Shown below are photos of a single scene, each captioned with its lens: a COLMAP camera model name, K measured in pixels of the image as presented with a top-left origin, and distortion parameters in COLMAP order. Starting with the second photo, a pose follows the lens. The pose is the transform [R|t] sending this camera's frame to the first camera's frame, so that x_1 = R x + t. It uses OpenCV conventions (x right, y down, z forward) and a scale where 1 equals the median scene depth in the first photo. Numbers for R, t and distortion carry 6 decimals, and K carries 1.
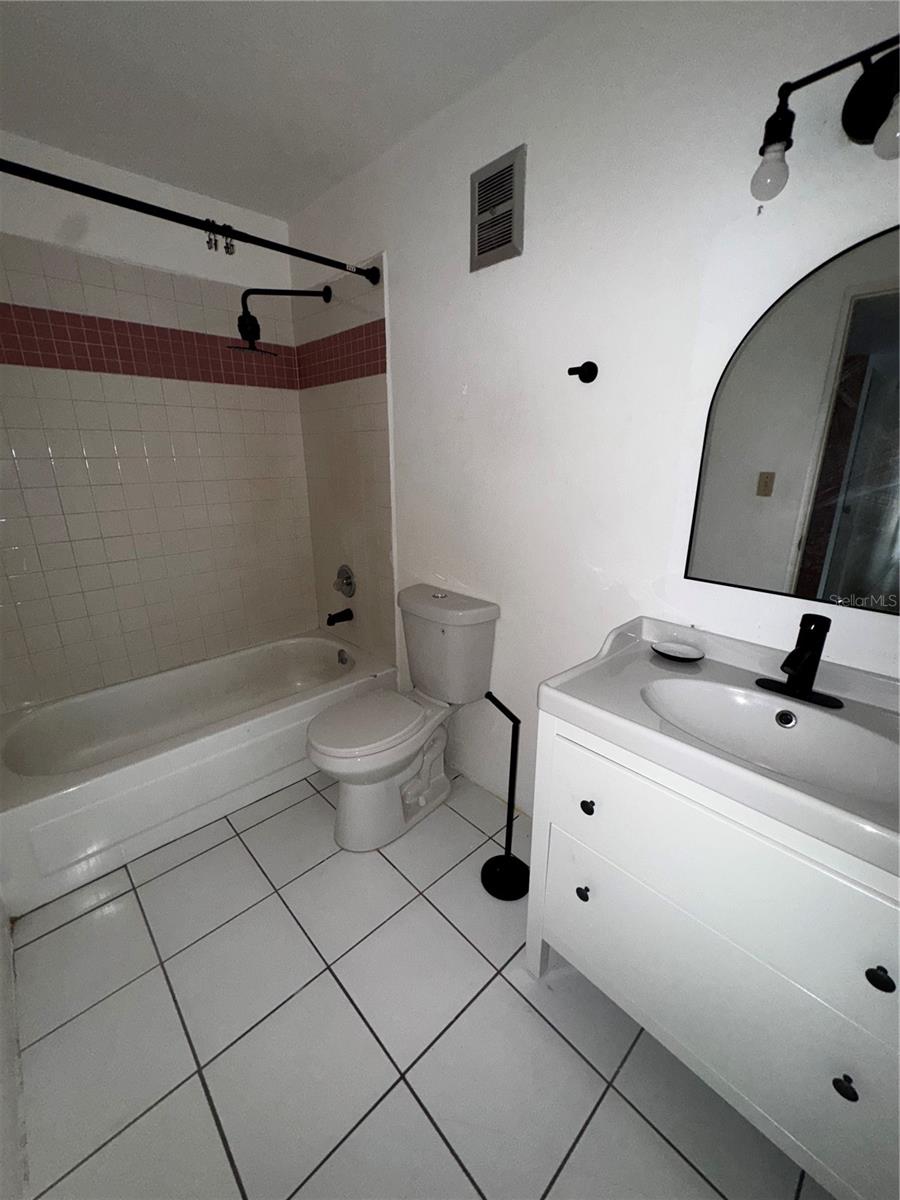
lens RADIAL K [[485.4, 0, 448.2], [0, 485.4, 600.0], [0, 0, 1]] dist [0.000858, 0.000116]
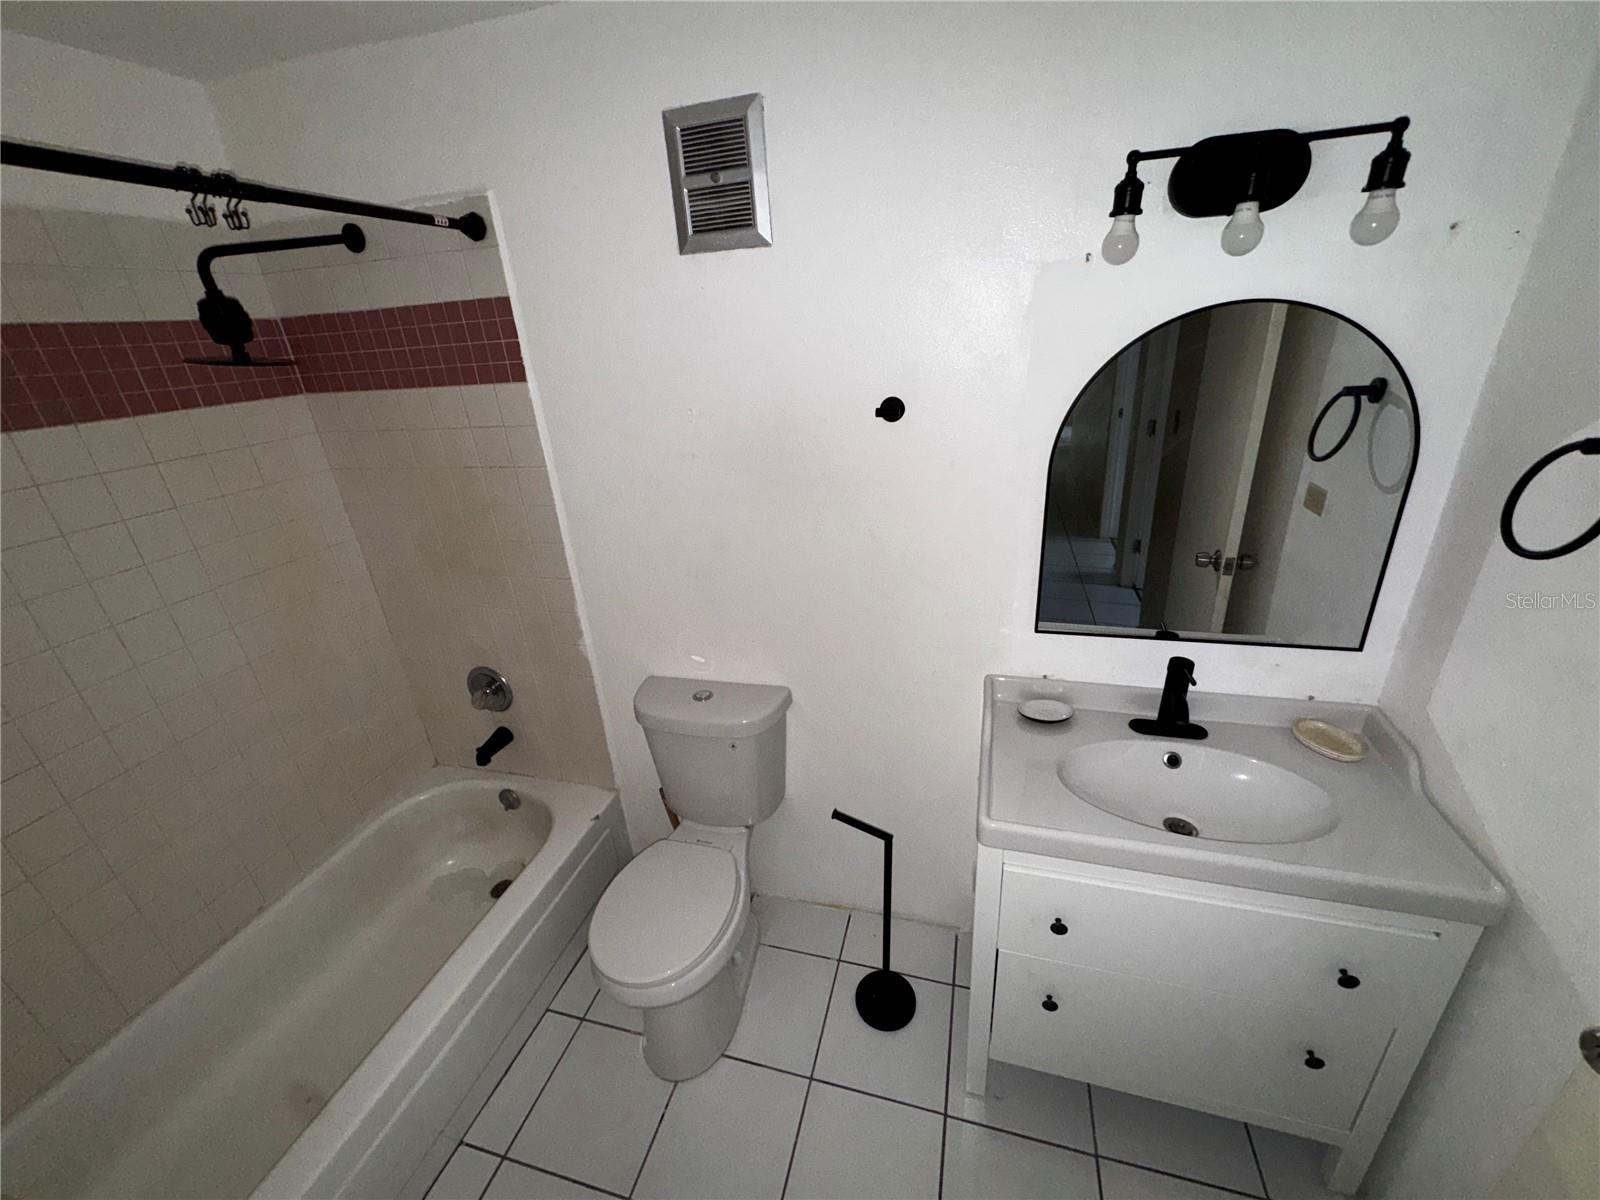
lens RADIAL K [[649.7, 0, 800.0], [0, 649.7, 600.0], [0, 0, 1]] dist [0.000847, -0.000156]
pose [[0.853478, -0.256328, 0.453730, -0.352616], [0.212633, 0.966184, 0.145864, -0.304770], [-0.475776, -0.028014, 0.879121, 0.104045]]
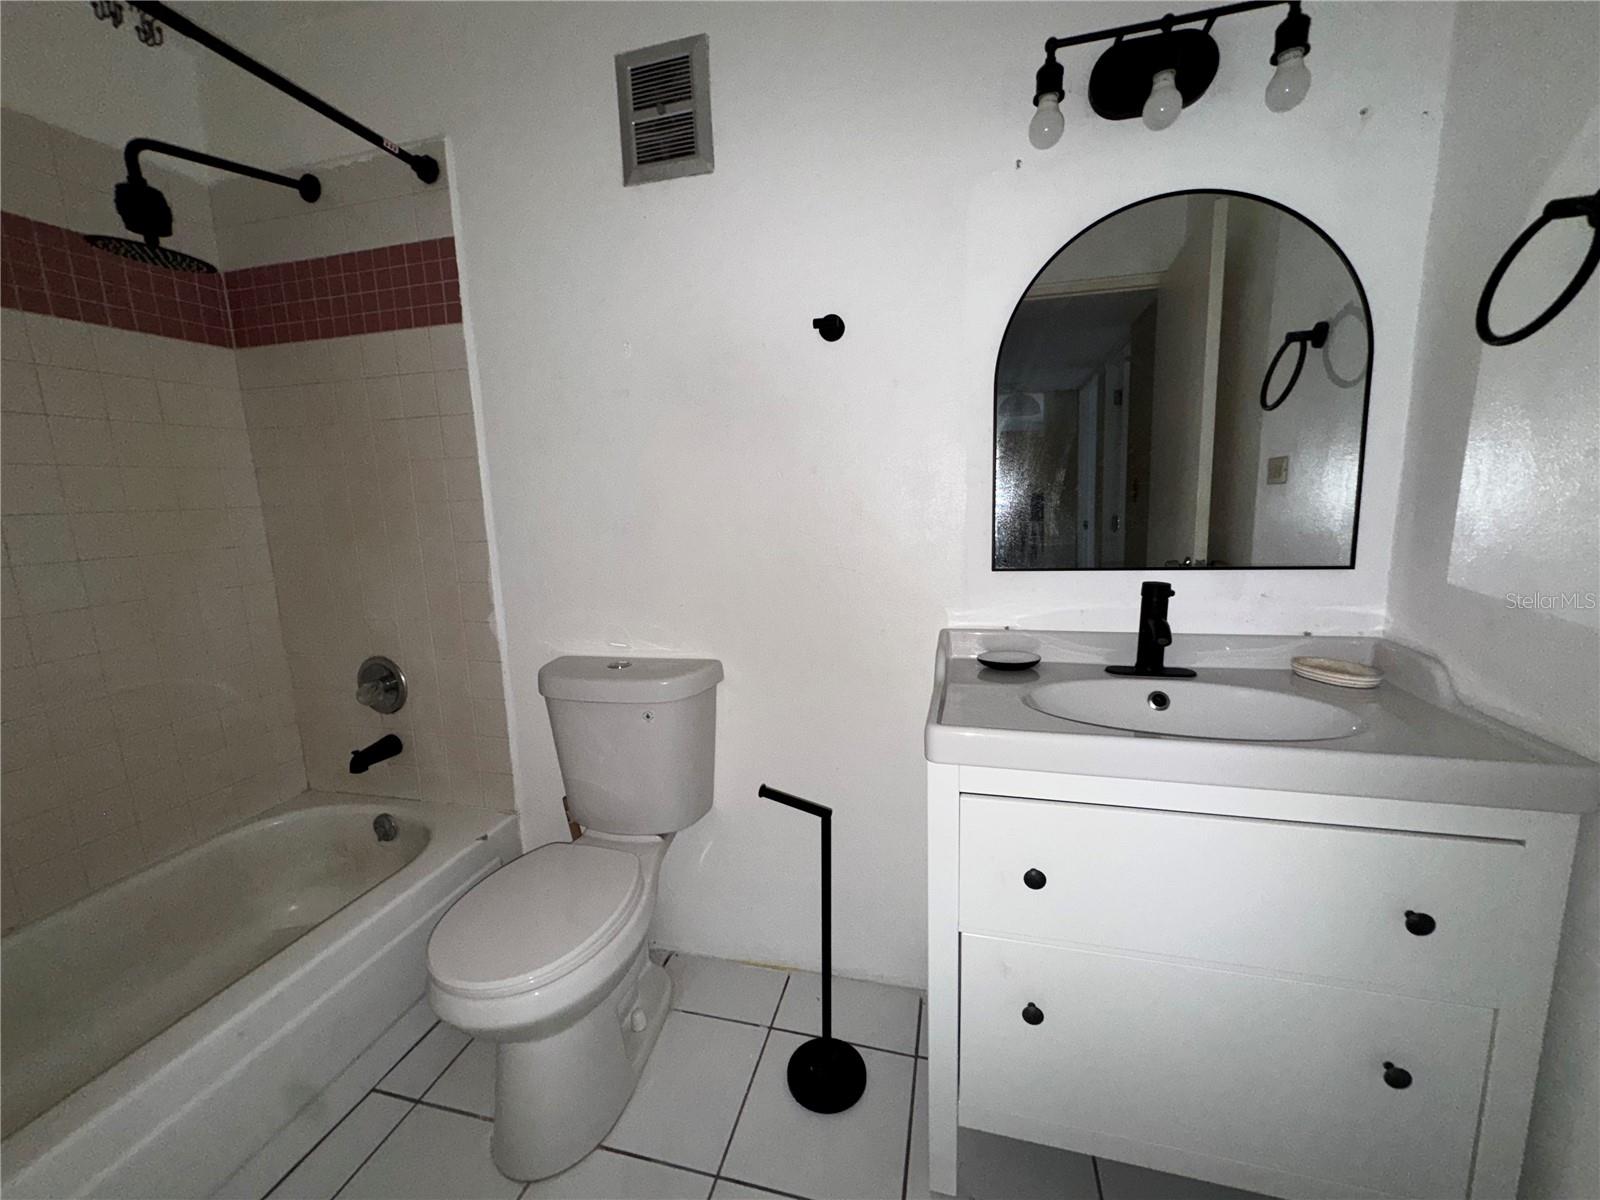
lens RADIAL K [[647.2, 0, 799.8], [0, 647.2, 596.1], [0, 0, 1]] dist [0.000858, 0.000116]
pose [[0.843650, -0.112118, 0.525057, -0.296999], [0.186629, 0.978208, -0.090991, 0.029016], [-0.503413, 0.174755, 0.846189, 0.195689]]
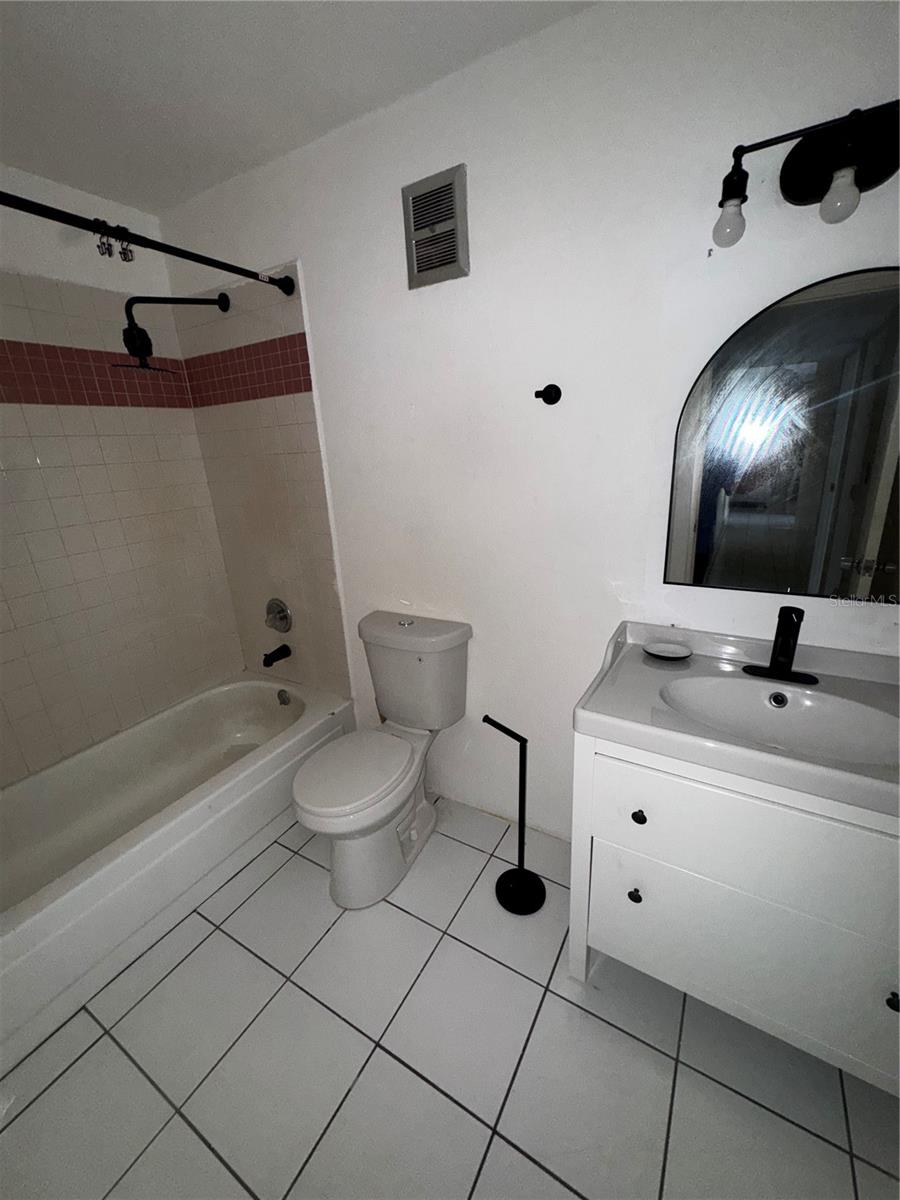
lens RADIAL K [[487.3, 0, 450.0], [0, 487.3, 600.0], [0, 0, 1]] dist [0.000847, -0.000156]
pose [[0.959369, -0.133728, 0.248452, -0.200754], [0.131255, 0.990992, 0.026572, -0.080295], [-0.249767, 0.007118, 0.968280, 0.048858]]
